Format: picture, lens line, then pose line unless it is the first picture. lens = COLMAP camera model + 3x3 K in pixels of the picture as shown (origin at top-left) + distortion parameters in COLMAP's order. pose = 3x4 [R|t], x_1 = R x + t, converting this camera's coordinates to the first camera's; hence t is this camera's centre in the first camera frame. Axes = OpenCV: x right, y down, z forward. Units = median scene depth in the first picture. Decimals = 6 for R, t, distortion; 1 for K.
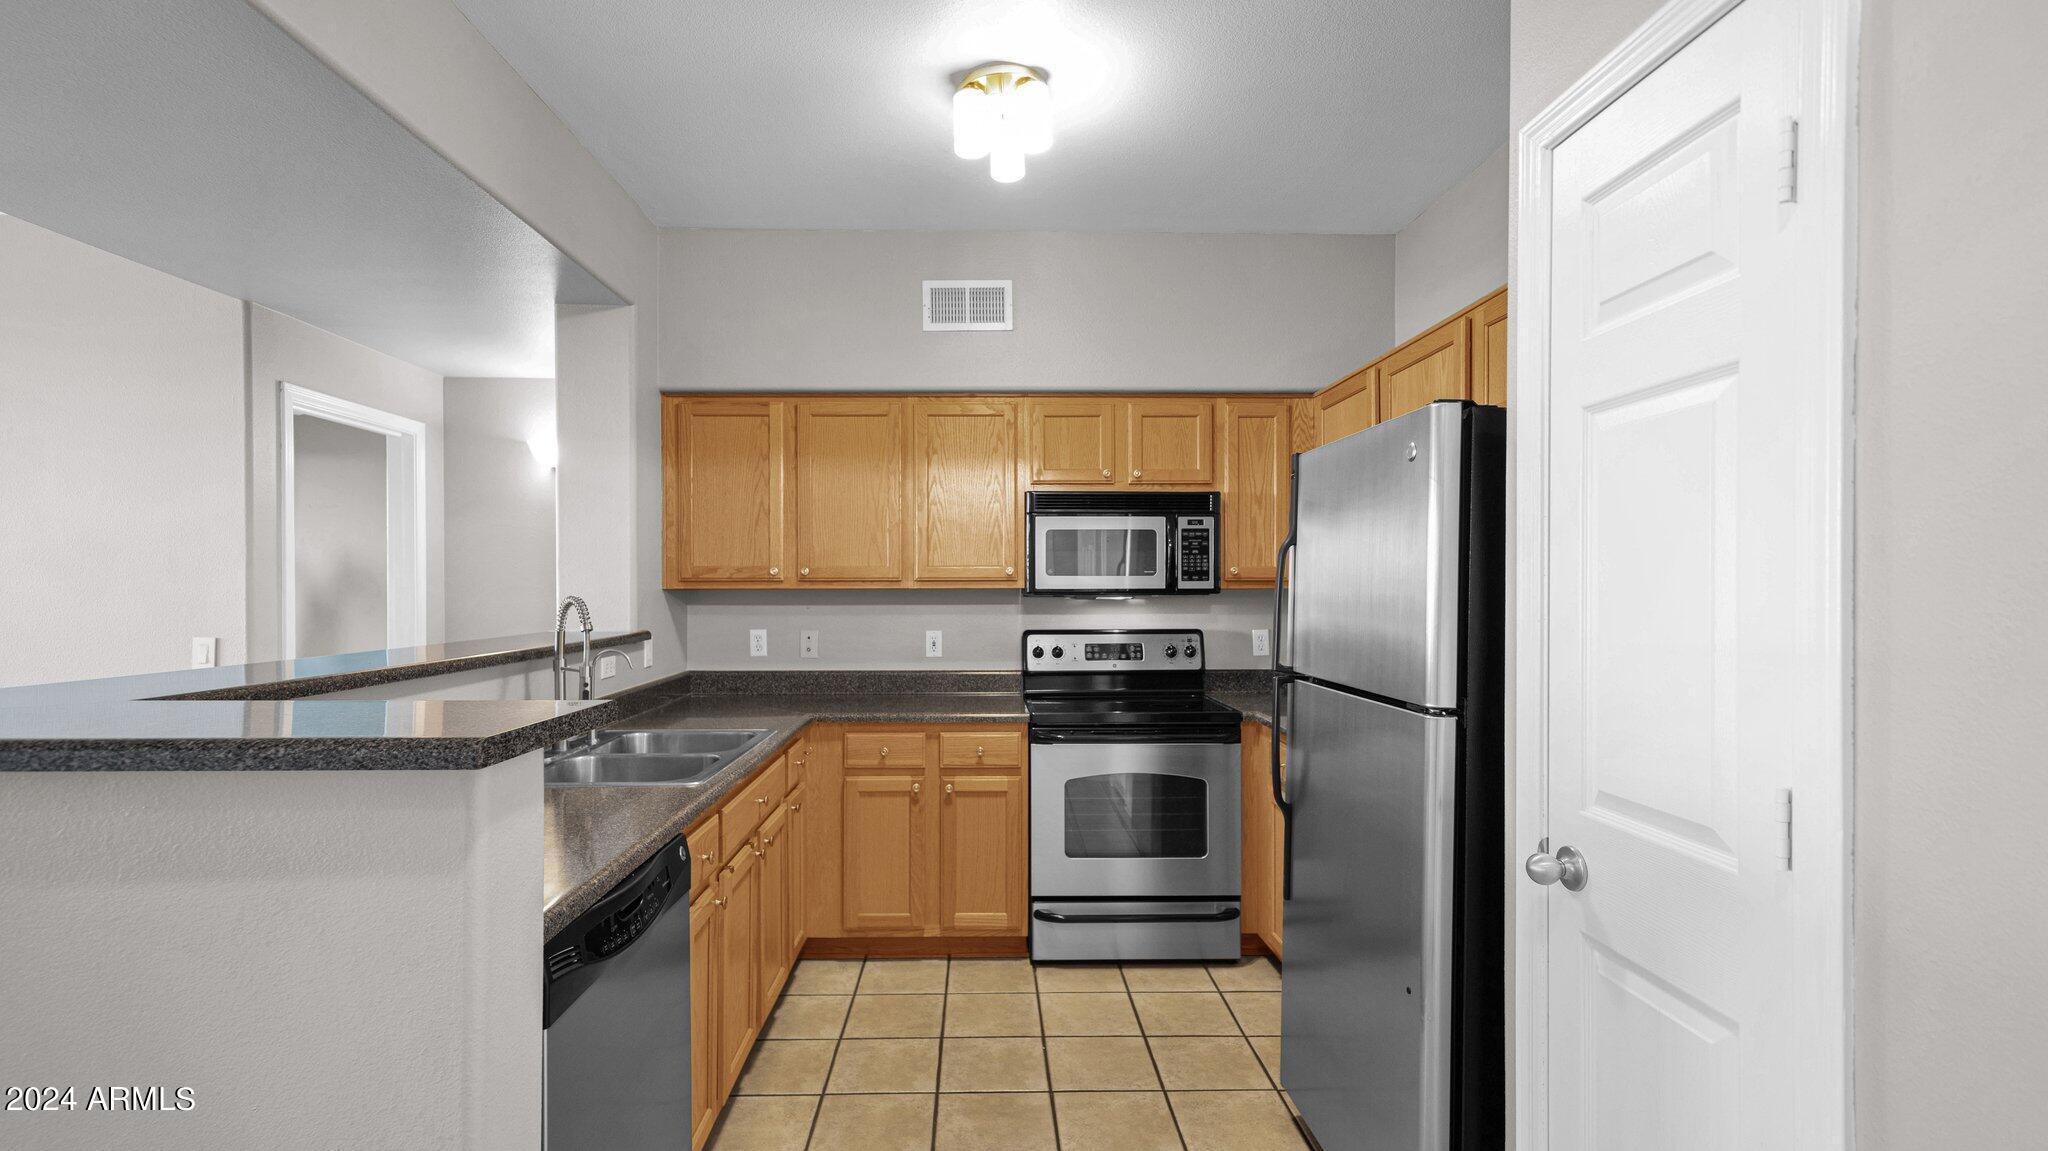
lens RADIAL K [[928.0, 0, 997.5], [0, 928.0, 585.7], [0, 0, 1]] dist [0.008475, -0.000174]
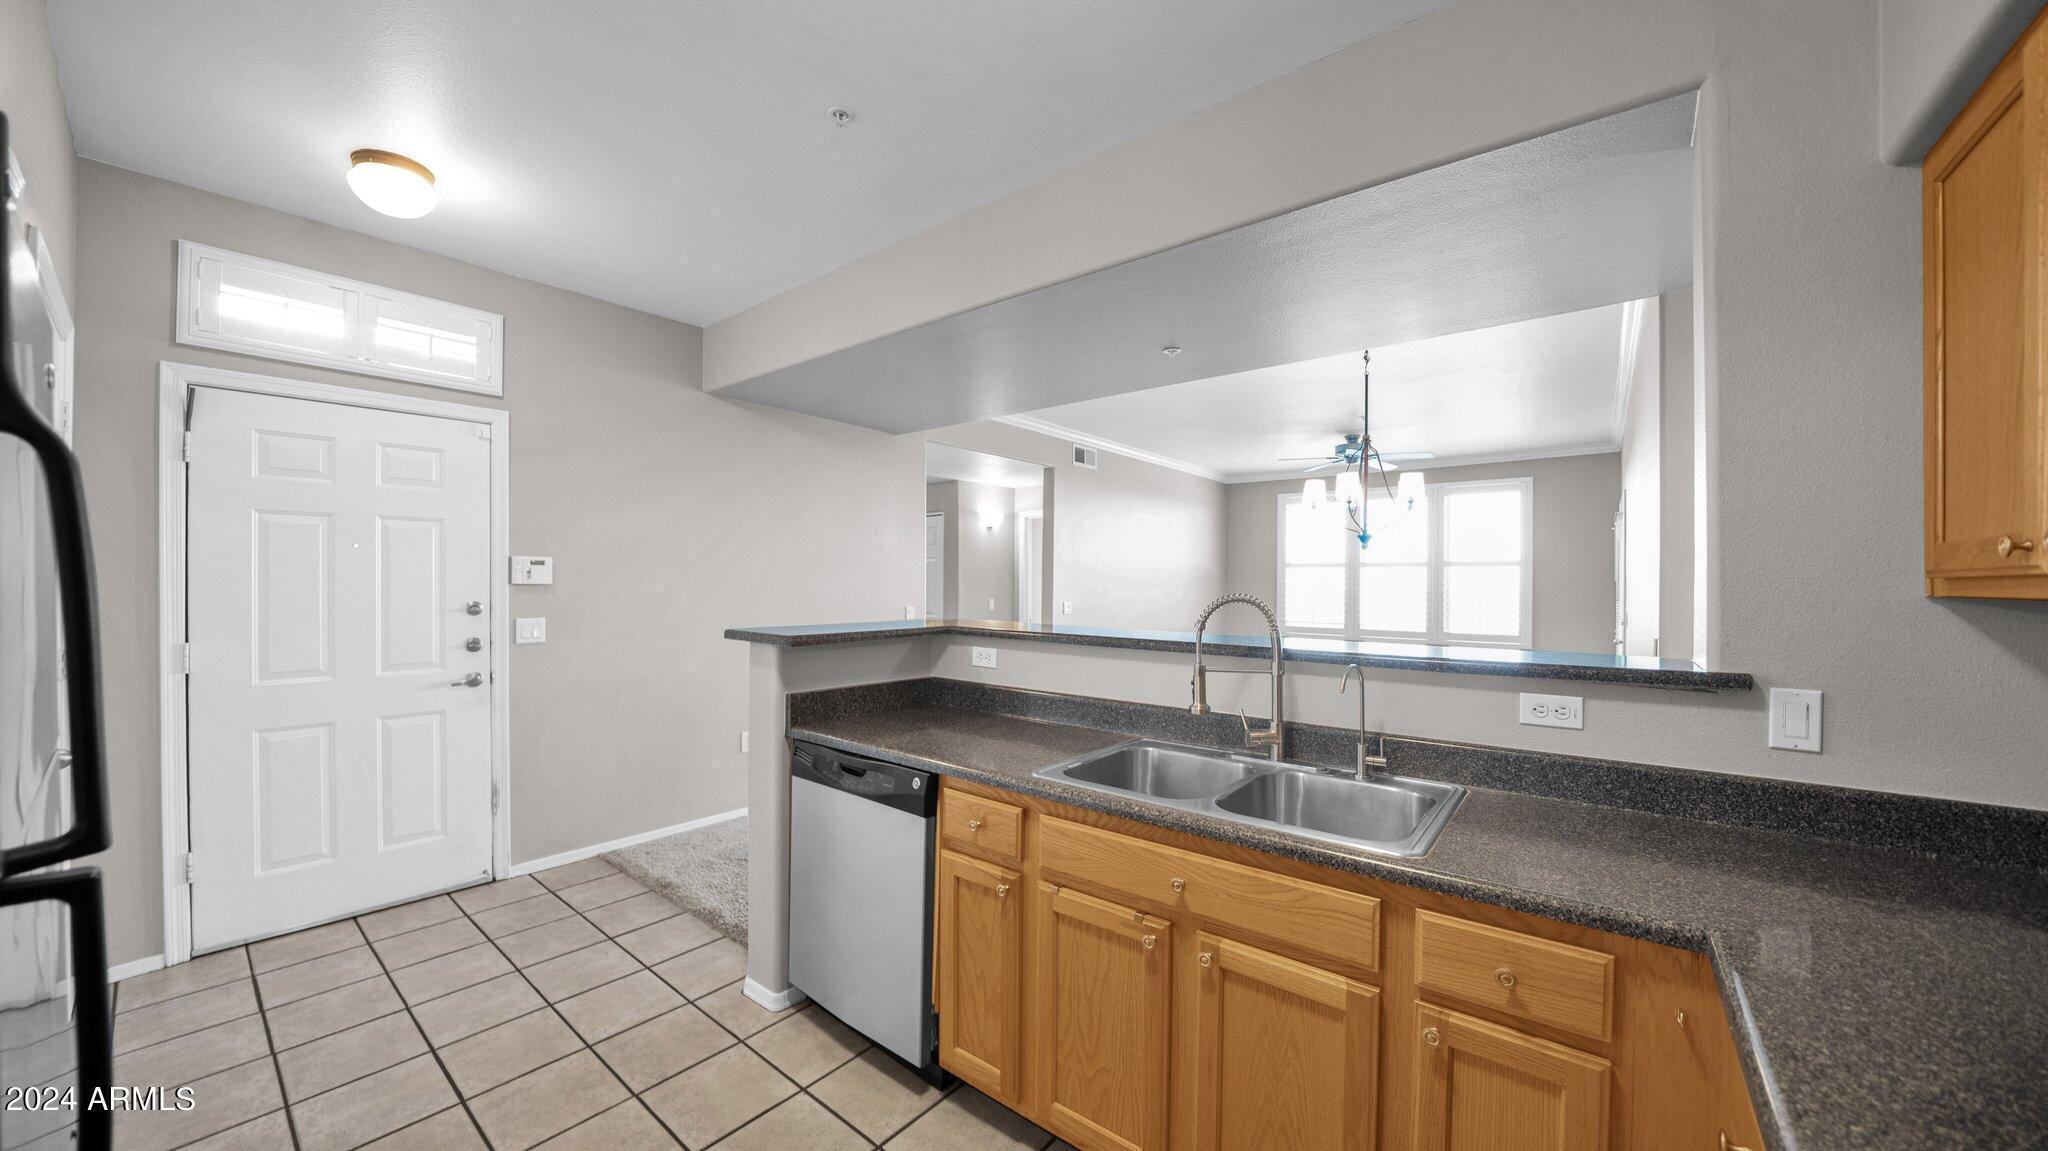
lens RADIAL K [[748.0, 0, 1017.9], [0, 748.0, 578.3], [0, 0, 1]] dist [-0.015271, 0.000136]
pose [[-0.646294, -0.008487, -0.763041, 0.198020], [-0.007650, 0.999960, -0.004642, -0.000212], [0.763050, 0.002837, -0.646333, 0.950990]]
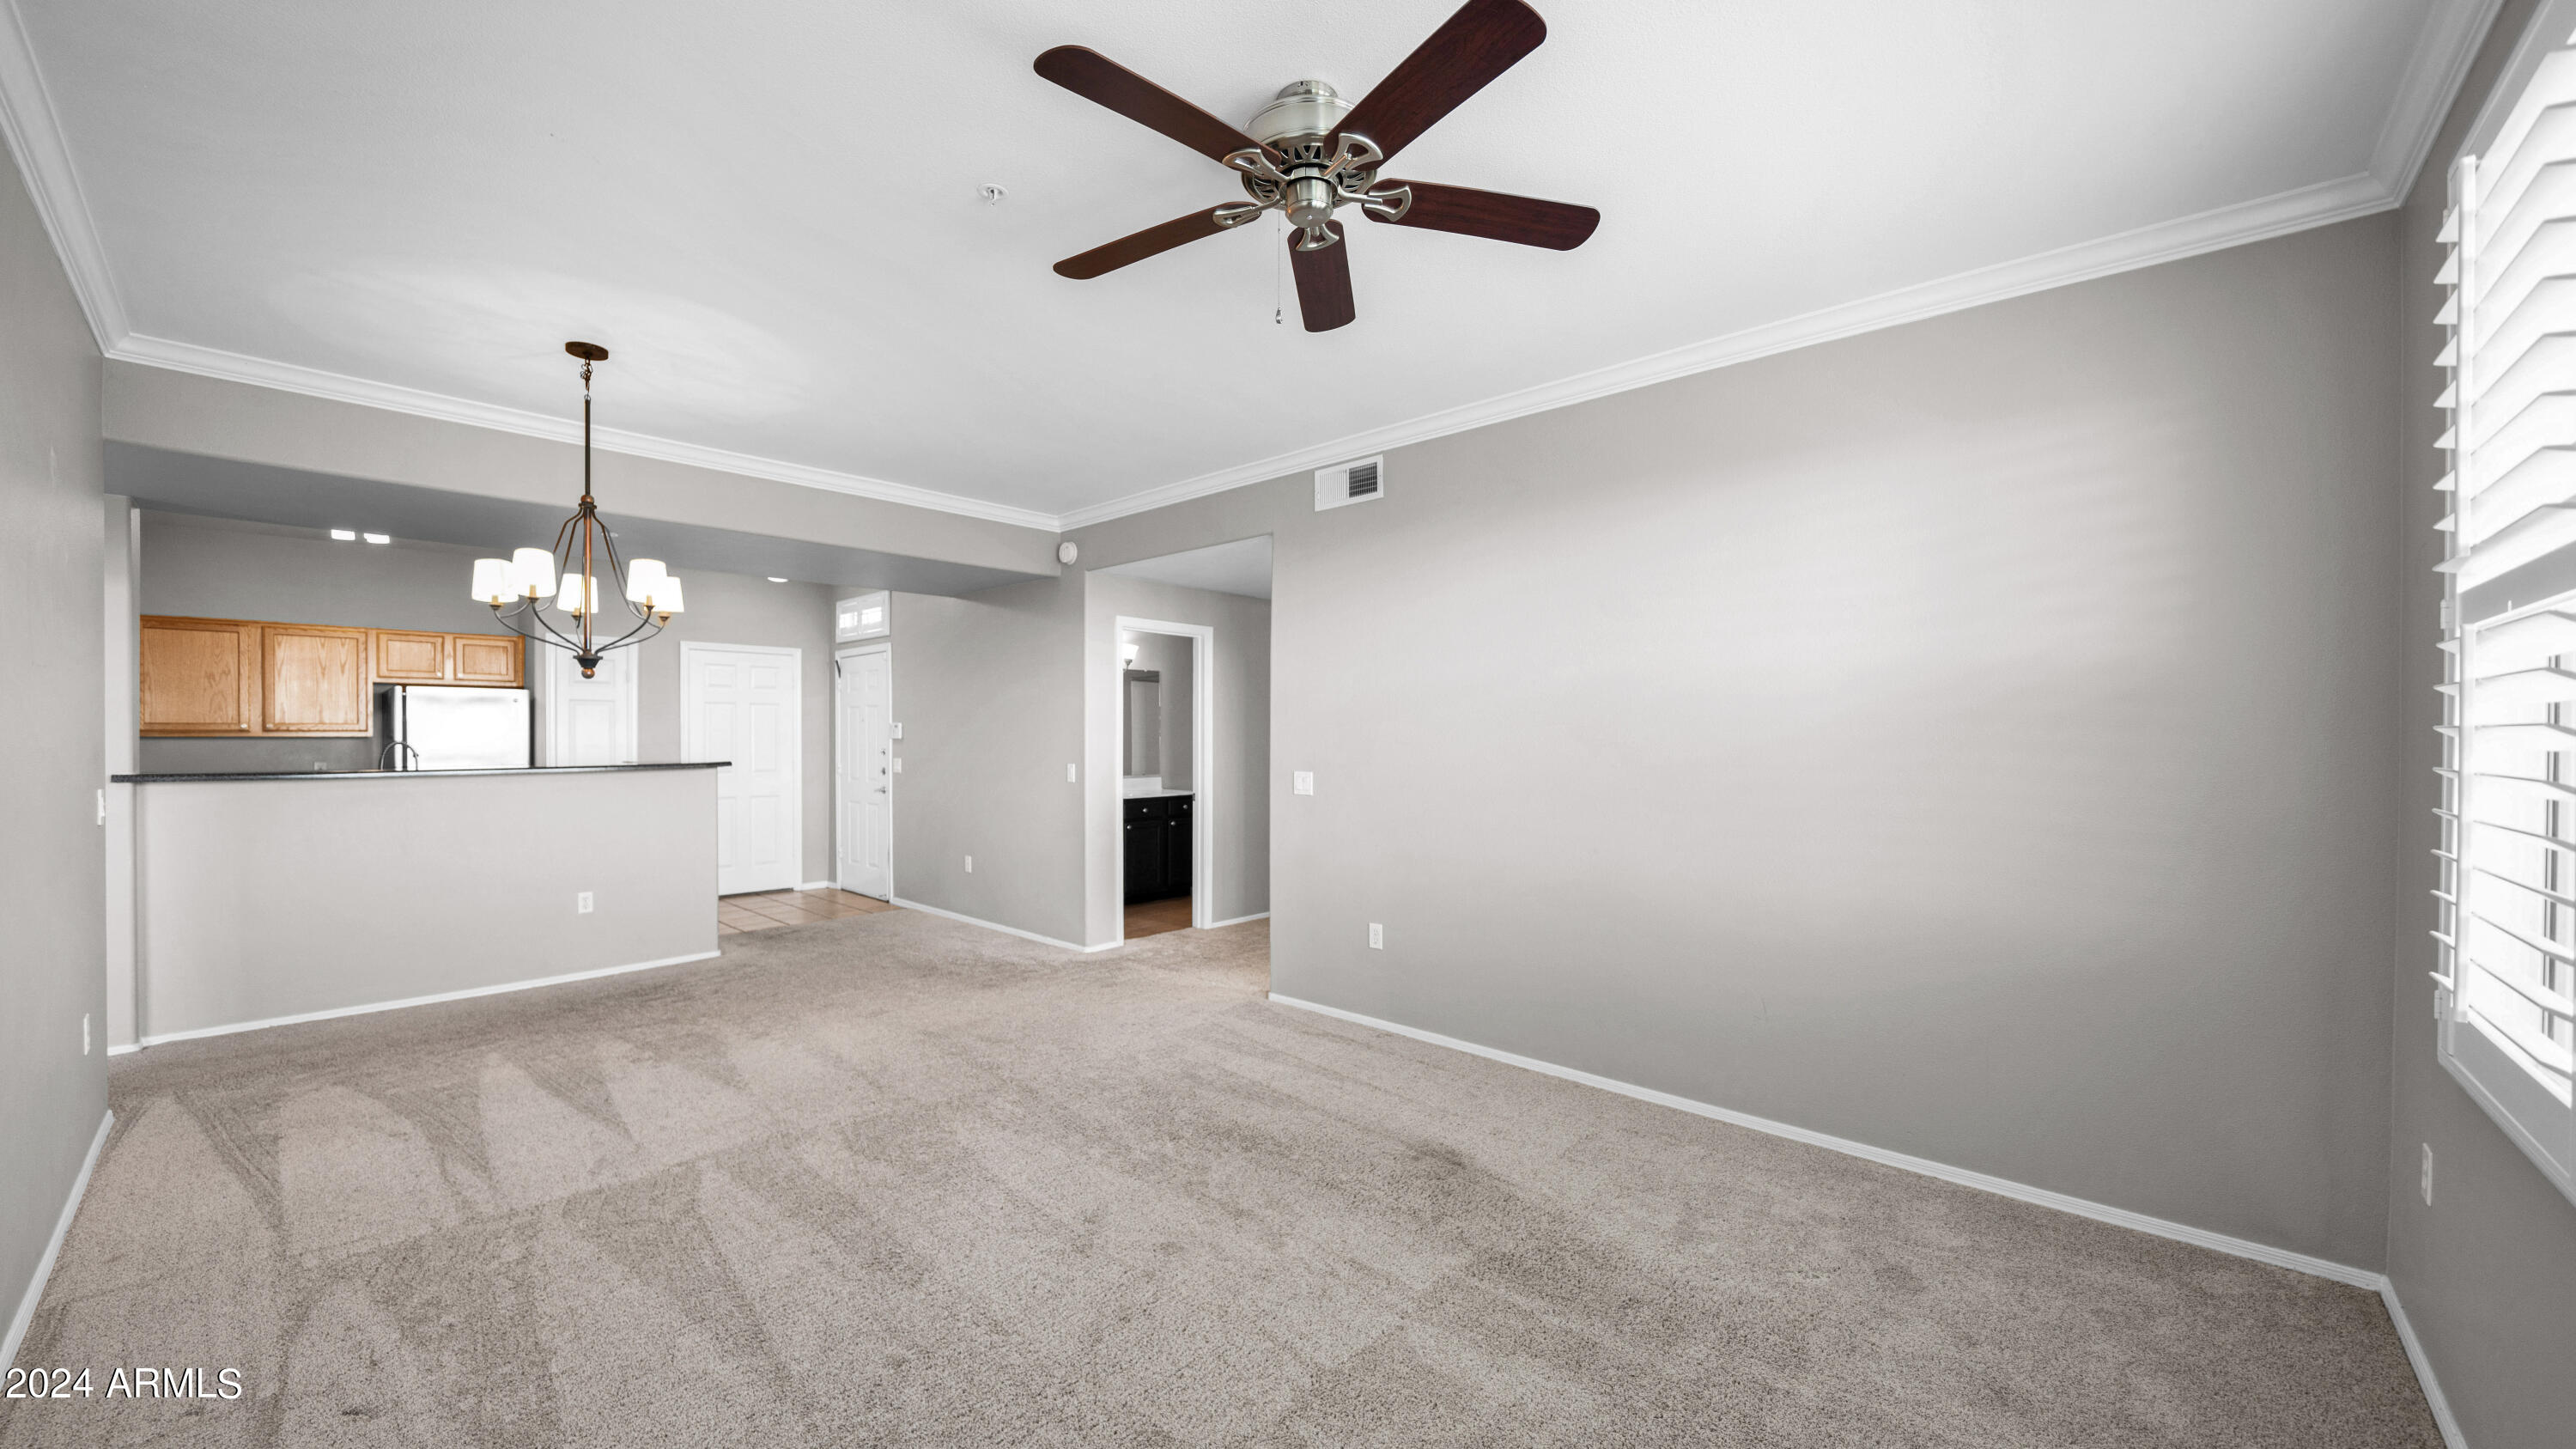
lens RADIAL K [[945.8, 0, 1272.9], [0, 945.8, 735.8], [0, 0, 1]] dist [-0.018997, -0.000132]
pose [[-0.716226, -0.000305, 0.697869, -2.192806], [-0.000188, 1.000000, 0.000245, 0.000114], [-0.697869, 0.000044, -0.716226, 0.774492]]
